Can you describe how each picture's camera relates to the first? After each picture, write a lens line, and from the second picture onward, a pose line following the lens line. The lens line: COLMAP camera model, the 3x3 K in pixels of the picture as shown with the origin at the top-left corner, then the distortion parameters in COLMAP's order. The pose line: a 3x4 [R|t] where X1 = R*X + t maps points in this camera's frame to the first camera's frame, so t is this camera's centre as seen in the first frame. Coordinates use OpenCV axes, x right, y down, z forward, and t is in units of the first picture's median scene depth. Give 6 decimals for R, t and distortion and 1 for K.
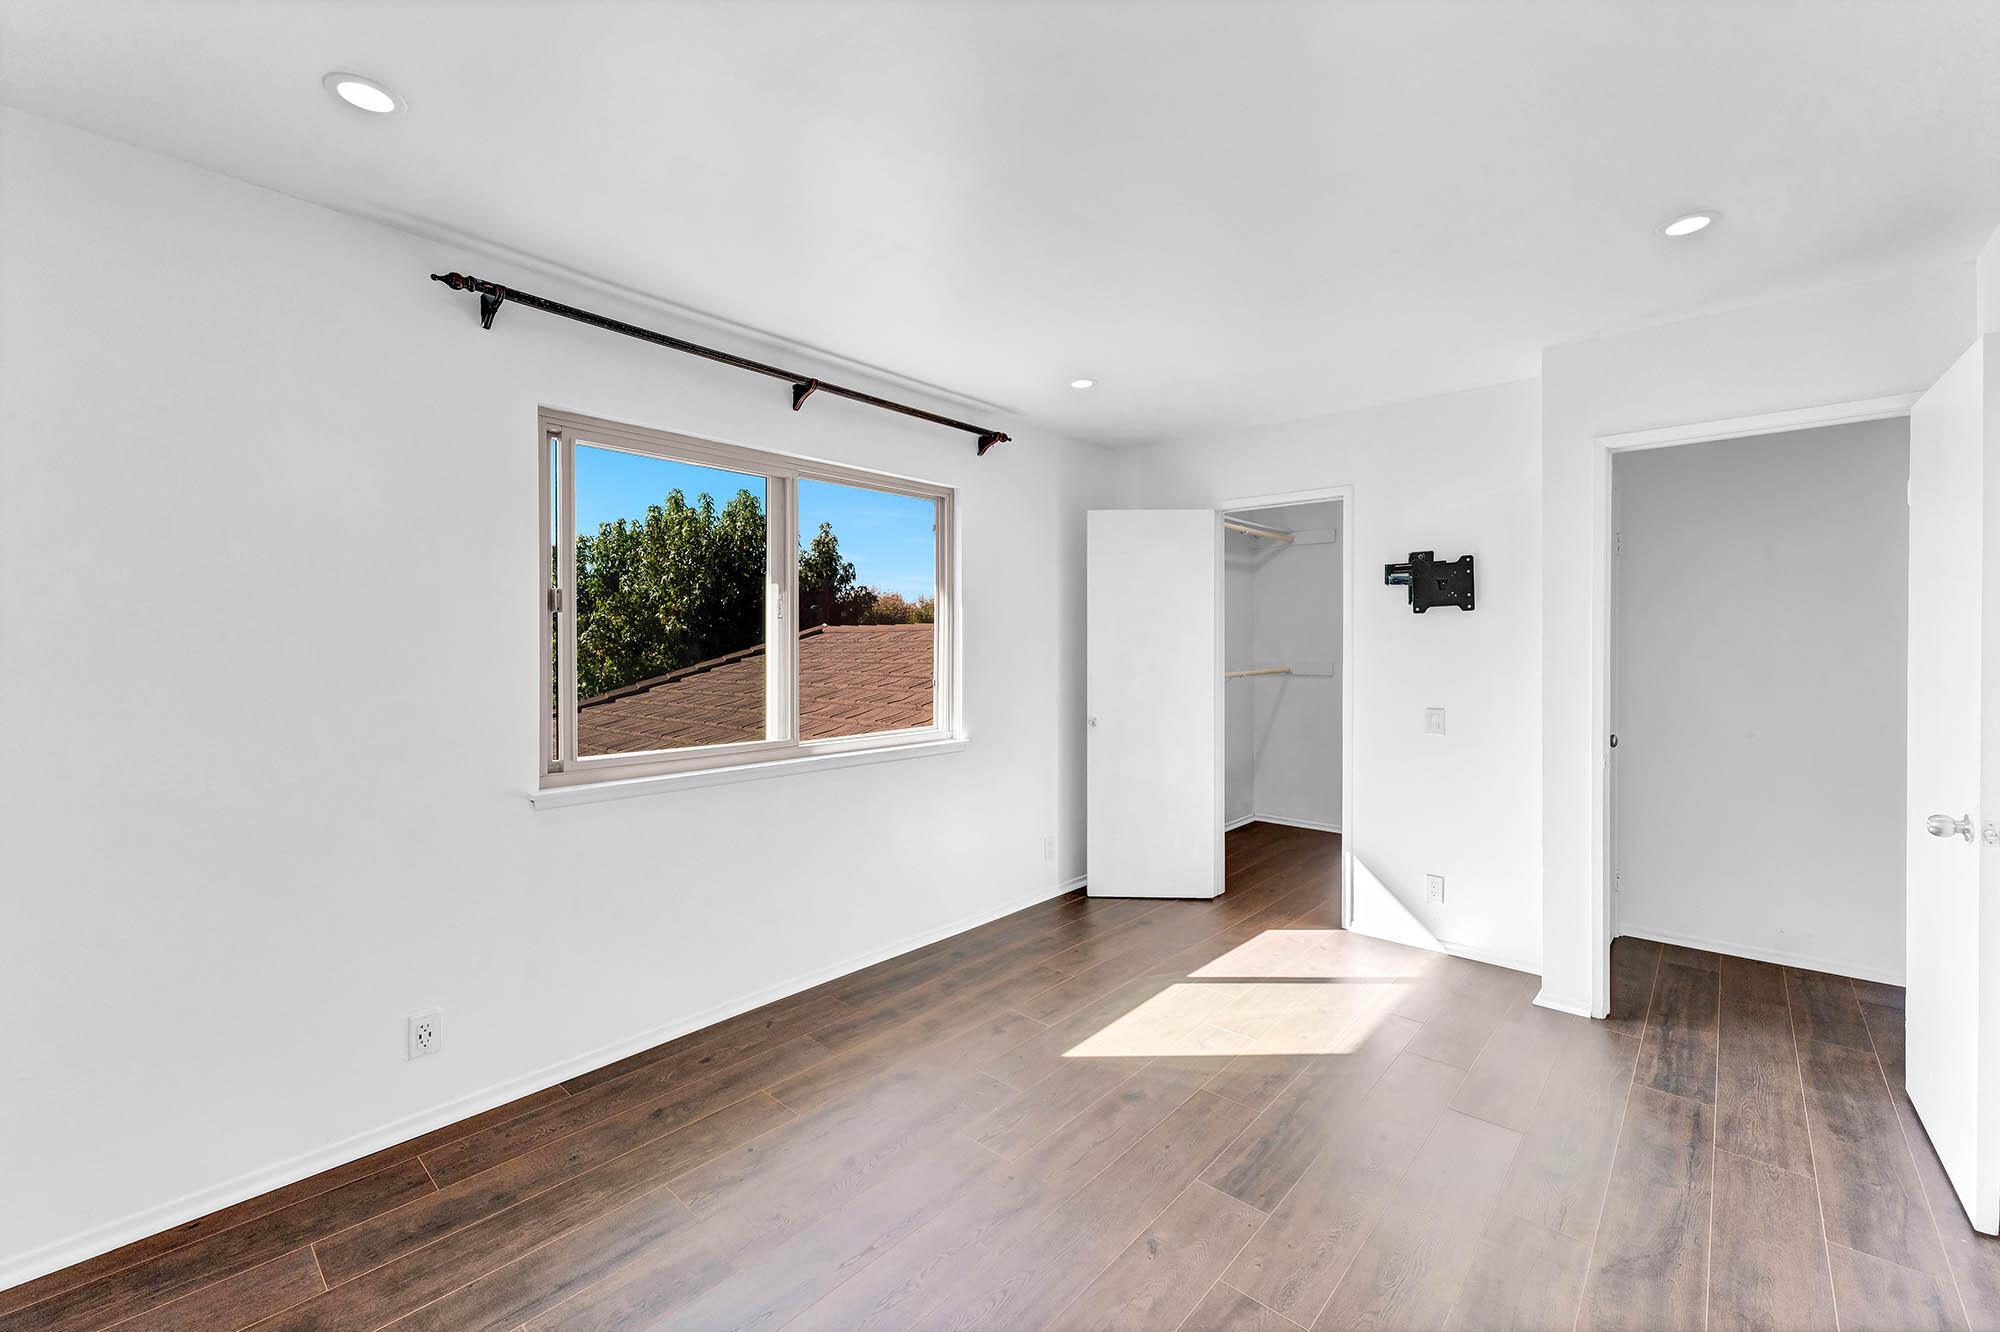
lens RADIAL K [[817.0, 0, 1040.4], [0, 817.0, 652.9], [0, 0, 1]] dist [0.003960, 0.000627]
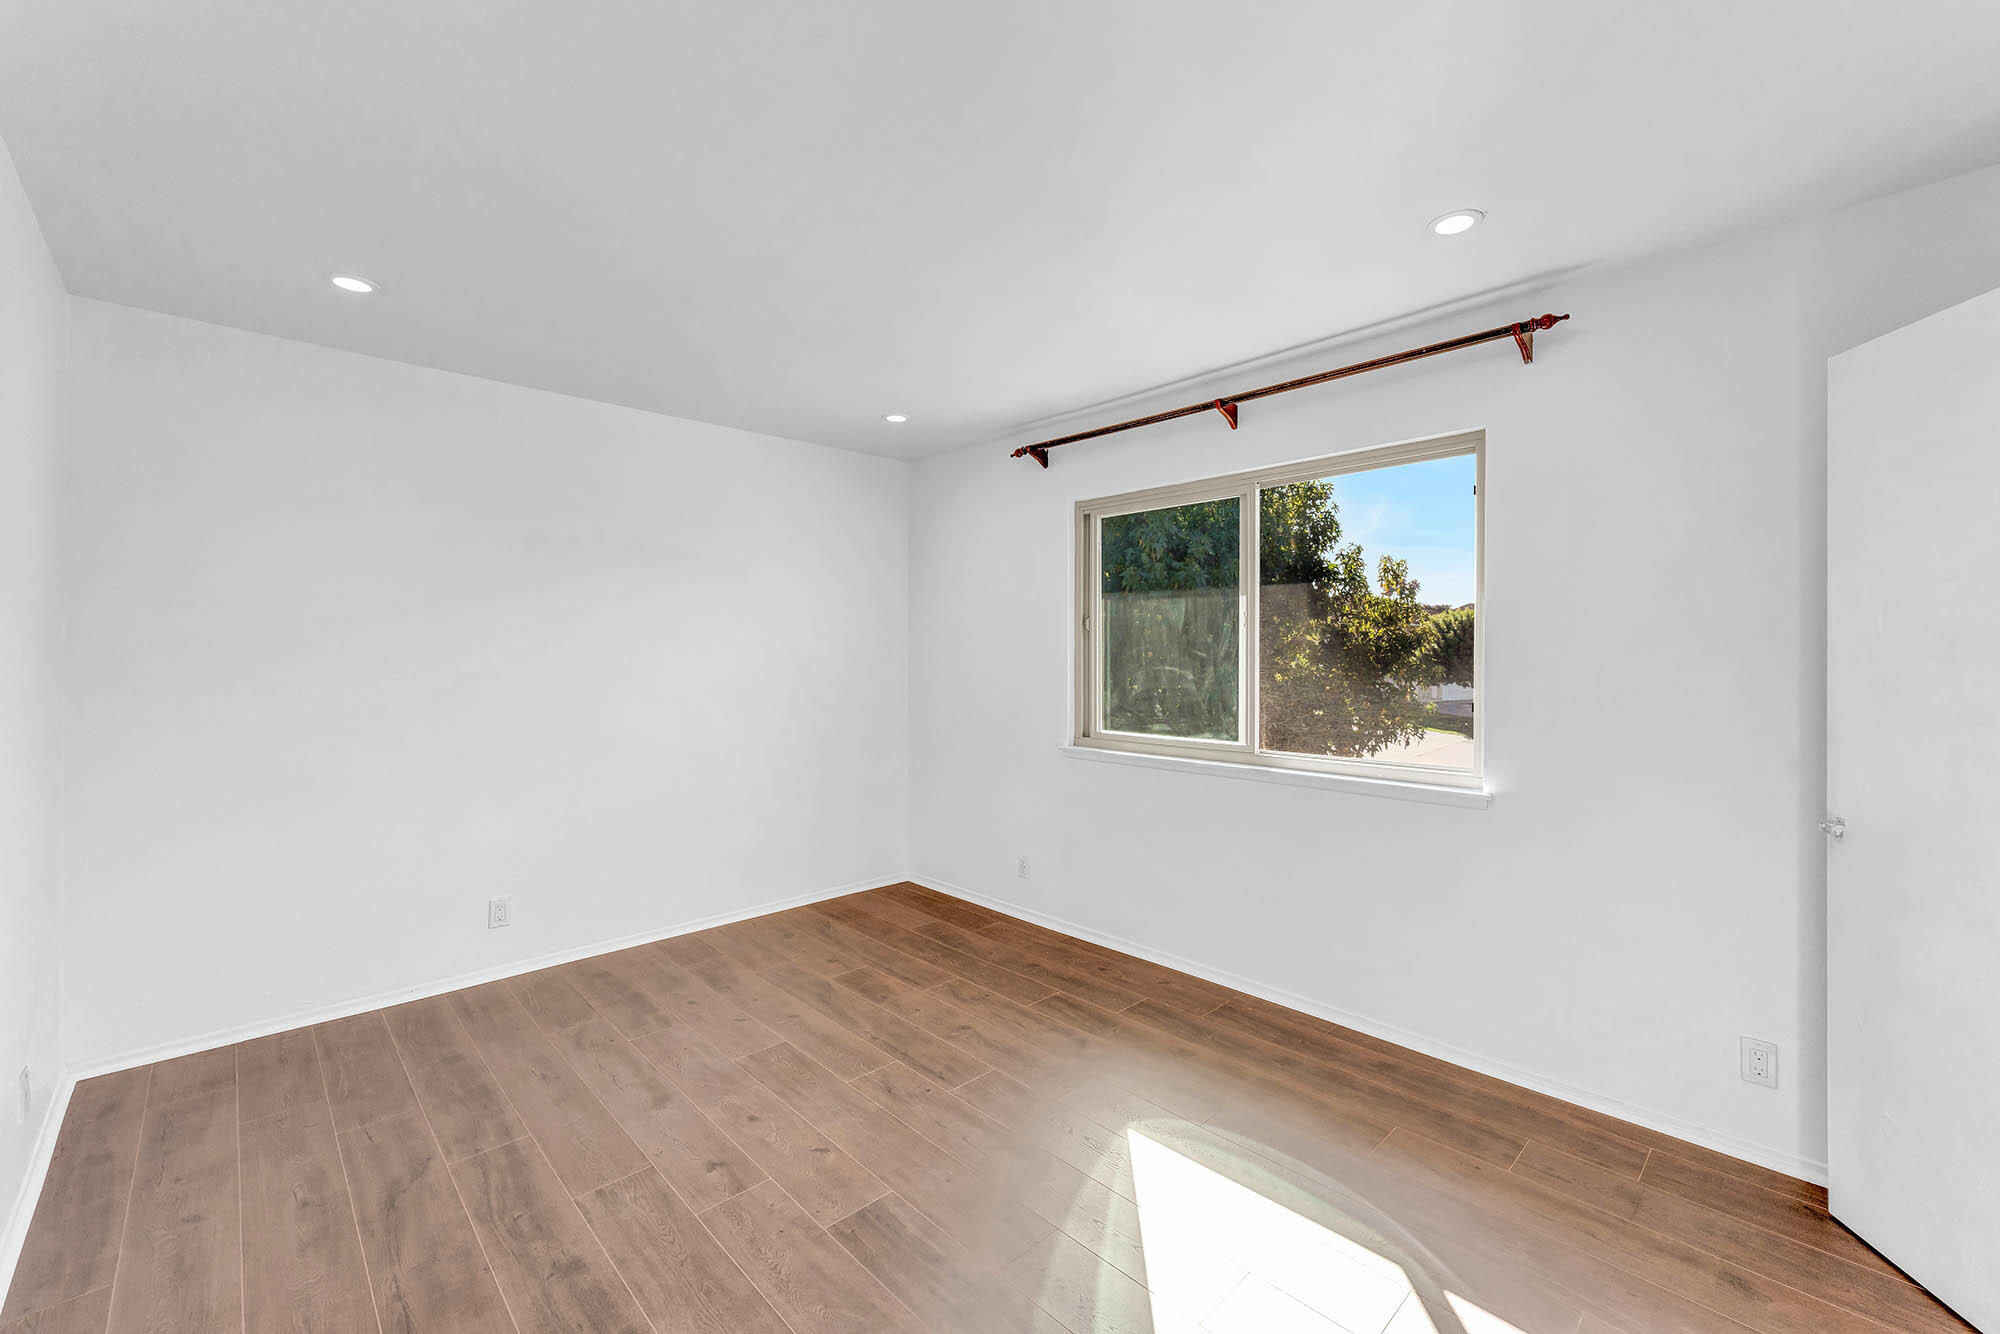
lens RADIAL K [[817.0, 0, 998.0], [0, 817.0, 660.8], [0, 0, 1]] dist [0.003960, 0.000627]
pose [[-0.108003, -0.002819, -0.994147, 0.843605], [-0.022176, 0.999754, -0.000426, 0.007176], [0.993903, 0.022000, -0.108039, 0.892903]]
